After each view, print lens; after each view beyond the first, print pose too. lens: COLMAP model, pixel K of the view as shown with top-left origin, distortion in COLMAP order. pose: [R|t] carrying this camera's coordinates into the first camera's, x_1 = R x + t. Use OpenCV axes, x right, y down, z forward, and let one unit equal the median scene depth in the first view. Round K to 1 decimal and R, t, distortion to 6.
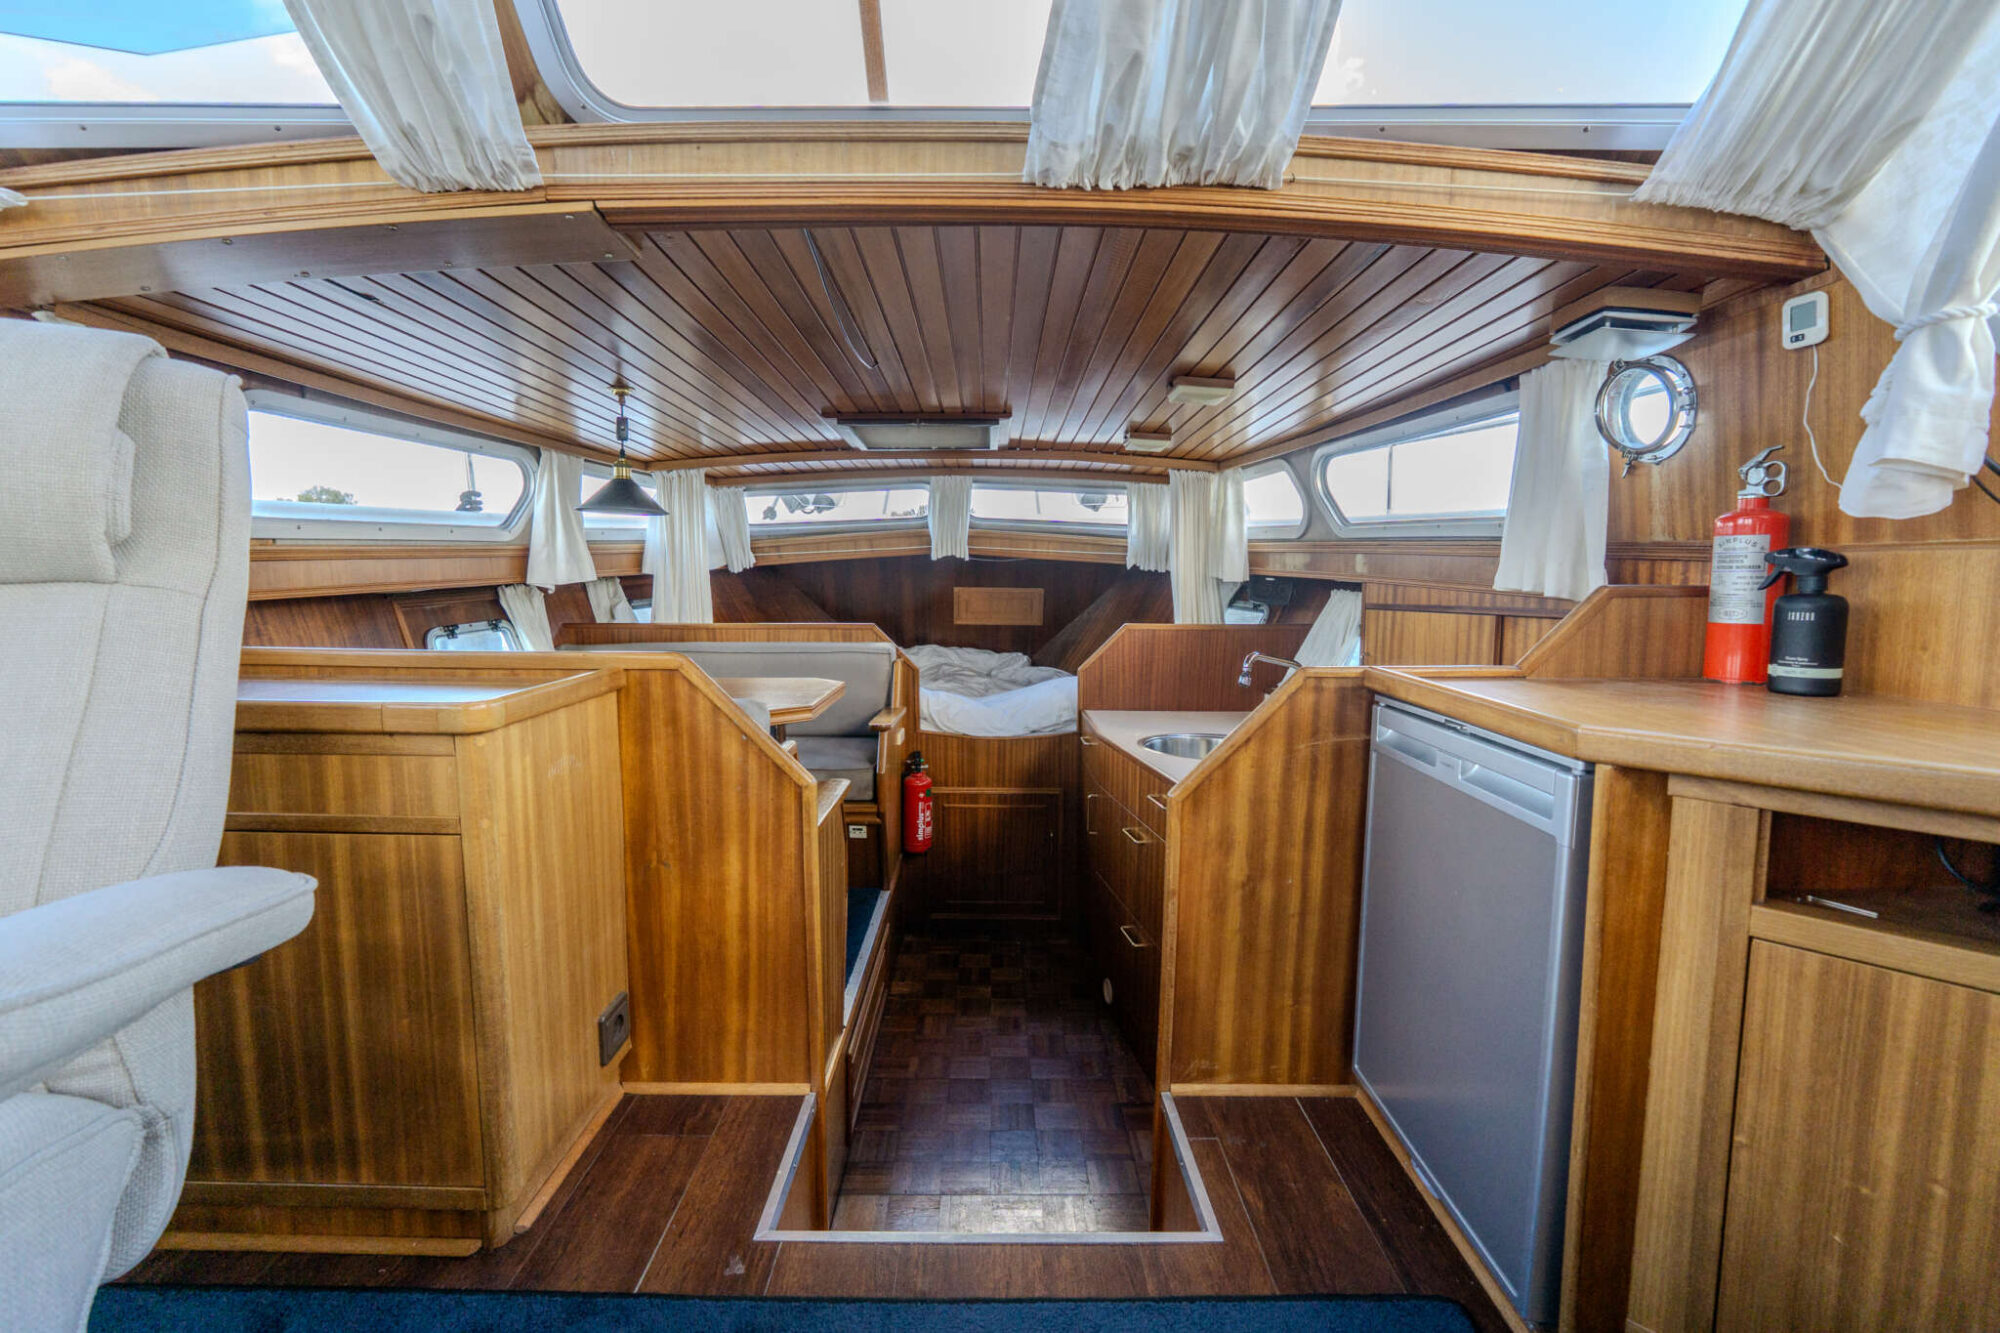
lens RADIAL K [[851.5, 0, 995.7], [0, 851.5, 659.6], [0, 0, 1]] dist [-0.006555, -0.000302]
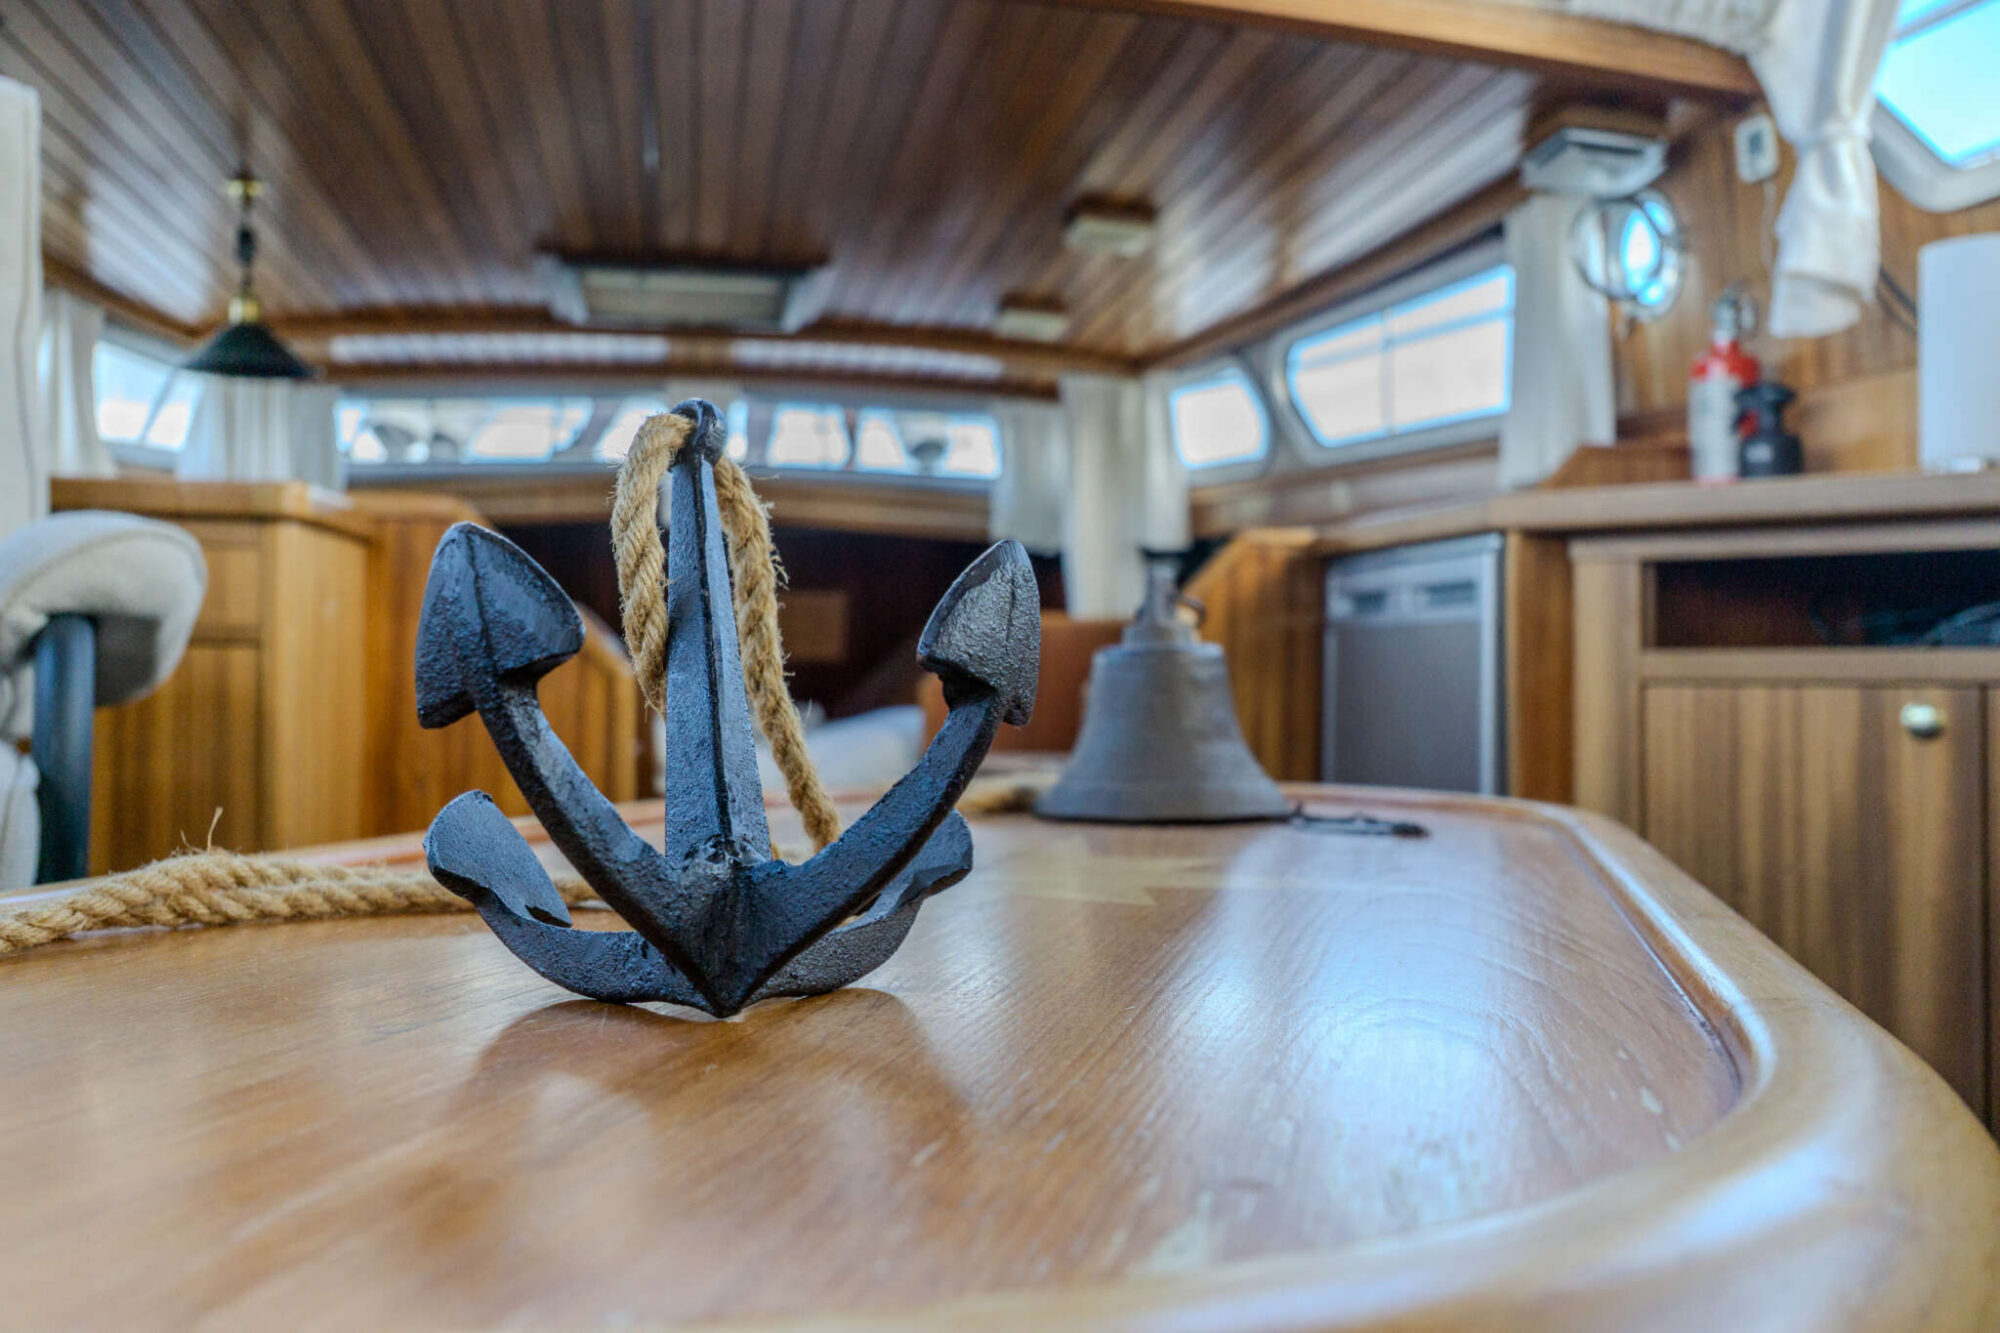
lens RADIAL K [[1726.0, 0, 996.3], [0, 1726.0, 663.2], [0, 0, 1]] dist [0.001643, -0.001628]
pose [[0.985298, 0.006338, 0.170728, -0.079134], [0.011569, 0.994542, -0.103689, 0.154084], [-0.170453, 0.104140, 0.979847, -0.289416]]
